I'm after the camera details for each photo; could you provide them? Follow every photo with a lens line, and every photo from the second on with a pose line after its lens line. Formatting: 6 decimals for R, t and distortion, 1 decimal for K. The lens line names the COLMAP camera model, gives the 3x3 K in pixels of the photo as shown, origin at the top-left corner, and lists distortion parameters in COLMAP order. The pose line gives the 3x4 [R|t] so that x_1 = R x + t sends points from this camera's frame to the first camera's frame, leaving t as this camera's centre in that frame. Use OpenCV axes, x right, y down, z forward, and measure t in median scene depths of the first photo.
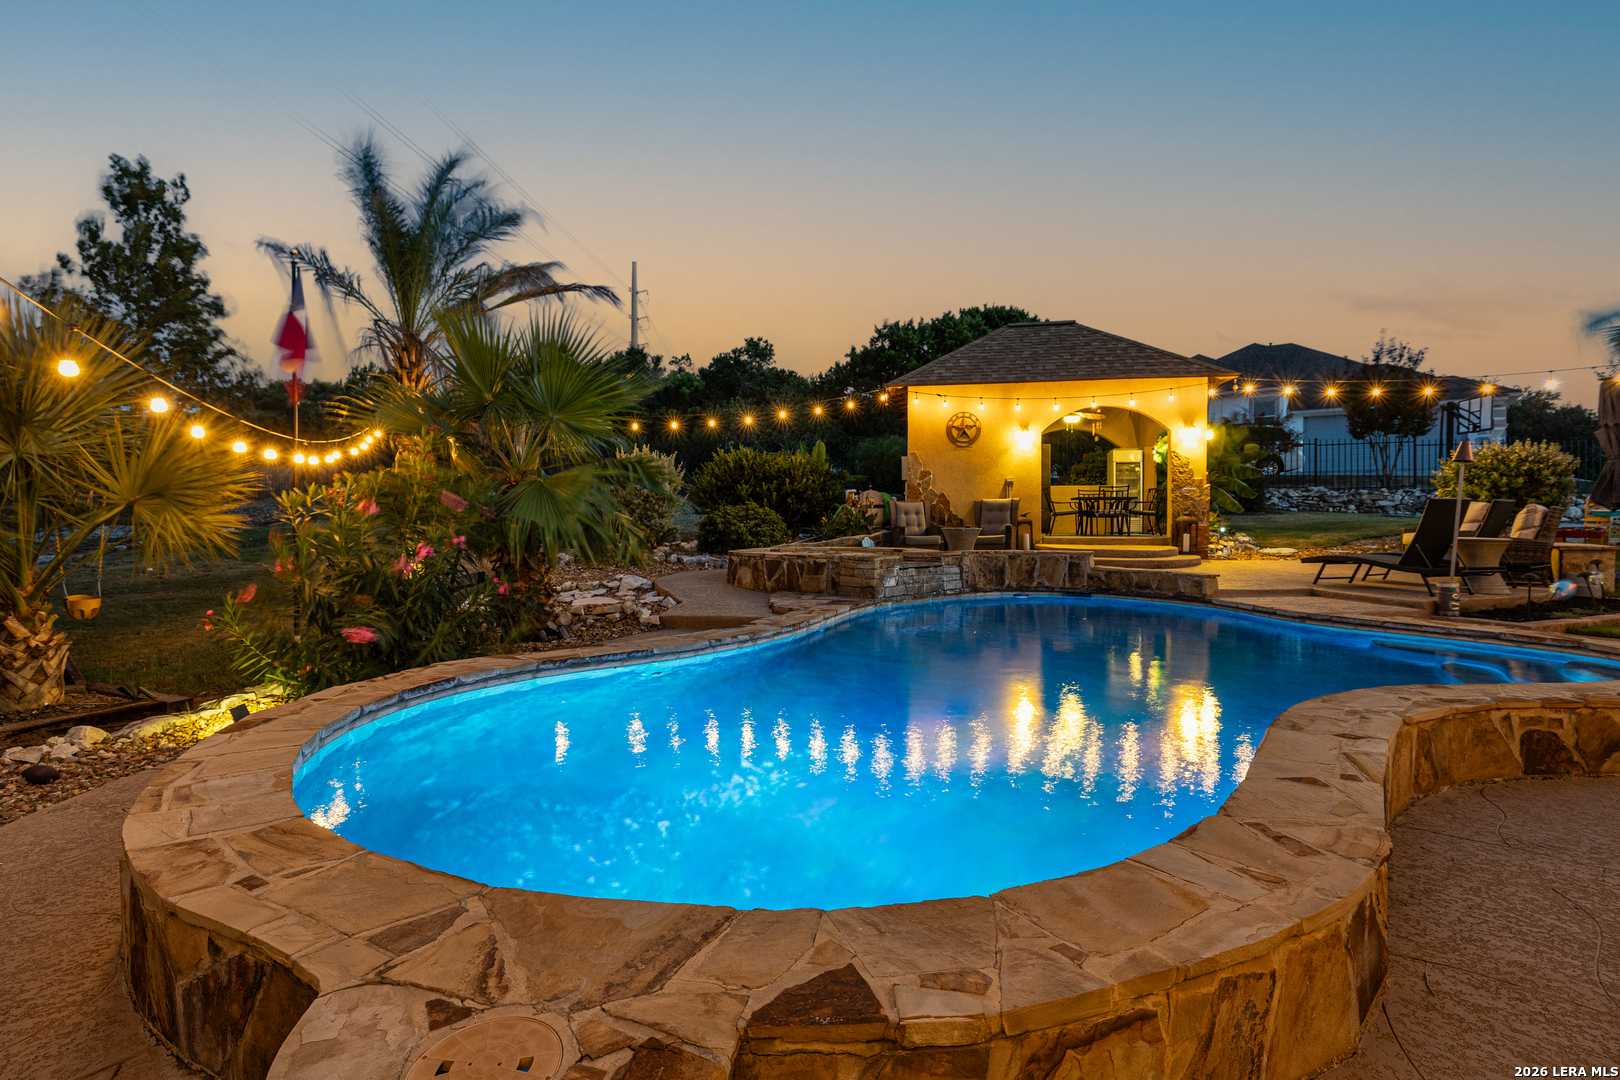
lens RADIAL K [[792.6, 0, 809.6], [0, 792.6, 528.9], [0, 0, 1]] dist [-0.003976, 0.000335]
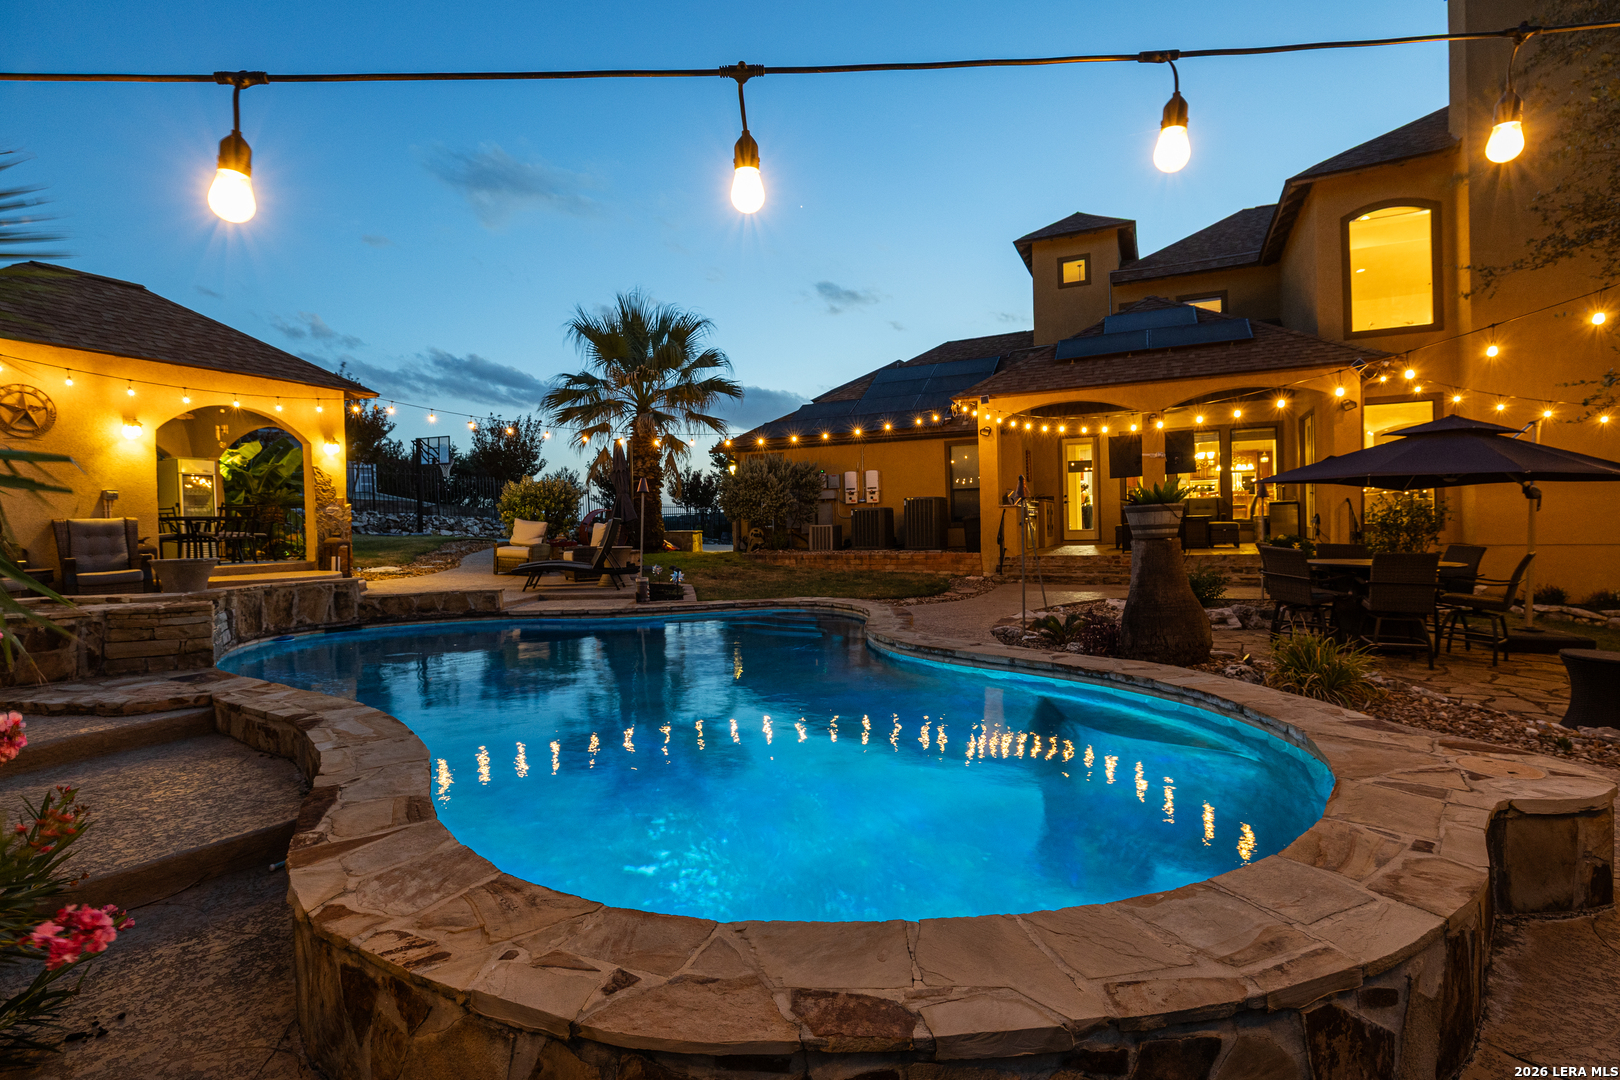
lens RADIAL K [[792.6, 0, 811.6], [0, 792.6, 531.7], [0, 0, 1]] dist [-0.003976, 0.000335]
pose [[0.215847, -0.014393, 0.976321, -0.388971], [0.038952, 0.999222, 0.006119, -0.008233], [-0.975650, 0.036709, 0.216240, 0.311109]]
